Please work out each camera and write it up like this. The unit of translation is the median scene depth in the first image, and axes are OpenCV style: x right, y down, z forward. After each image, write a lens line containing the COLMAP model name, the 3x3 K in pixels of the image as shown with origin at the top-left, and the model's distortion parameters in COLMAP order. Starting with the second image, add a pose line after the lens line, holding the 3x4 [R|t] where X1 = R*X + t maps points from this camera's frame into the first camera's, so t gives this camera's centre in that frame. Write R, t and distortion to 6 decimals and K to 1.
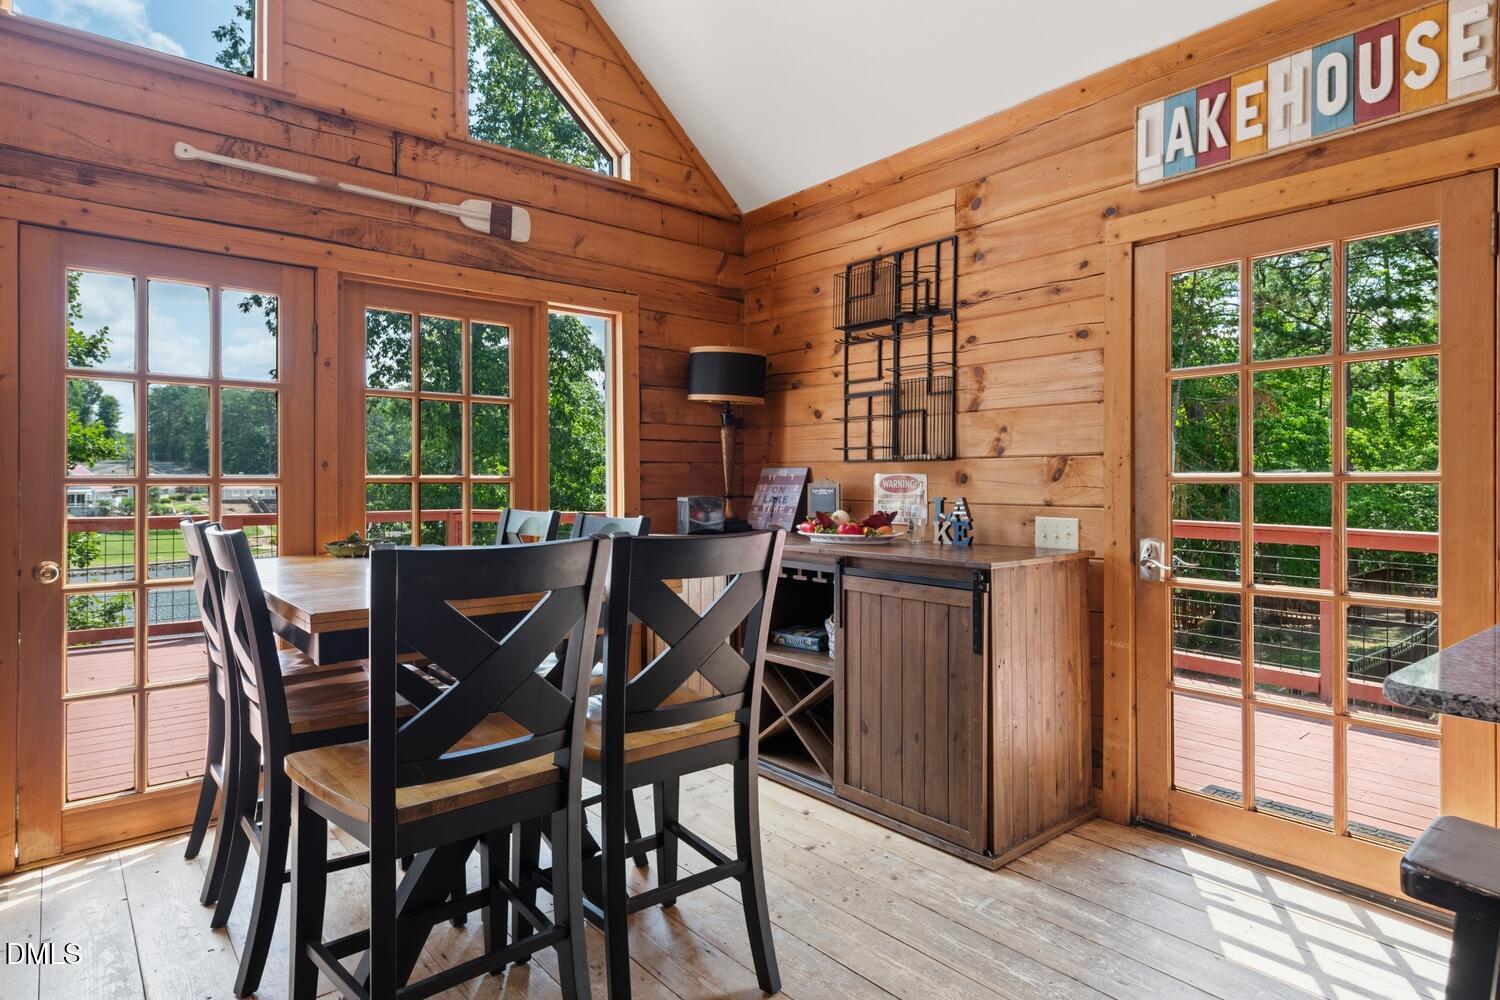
lens RADIAL K [[822.1, 0, 752.3], [0, 822.1, 490.2], [0, 0, 1]] dist [0.004030, -0.000804]
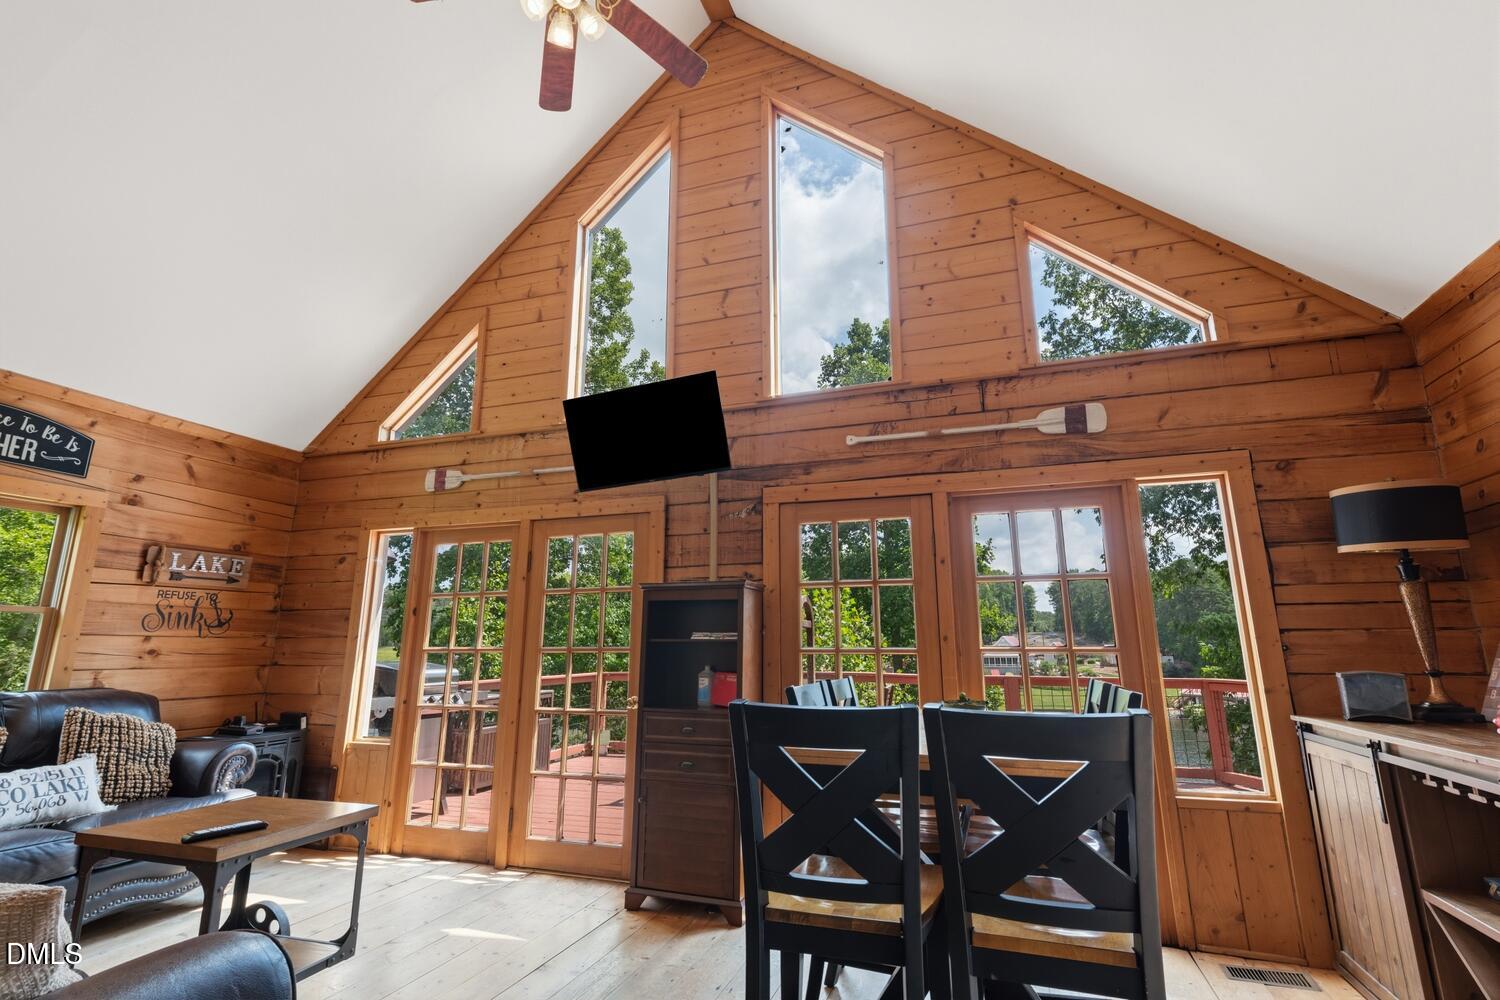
lens RADIAL K [[692.1, 0, 749.2], [0, 692.1, 496.8], [0, 0, 1]] dist [-0.000046, -0.000261]
pose [[0.503733, -0.183811, -0.844078, 0.252312], [-0.009877, 0.975811, -0.218393, -0.006460], [0.863803, 0.118349, 0.489732, 0.140963]]
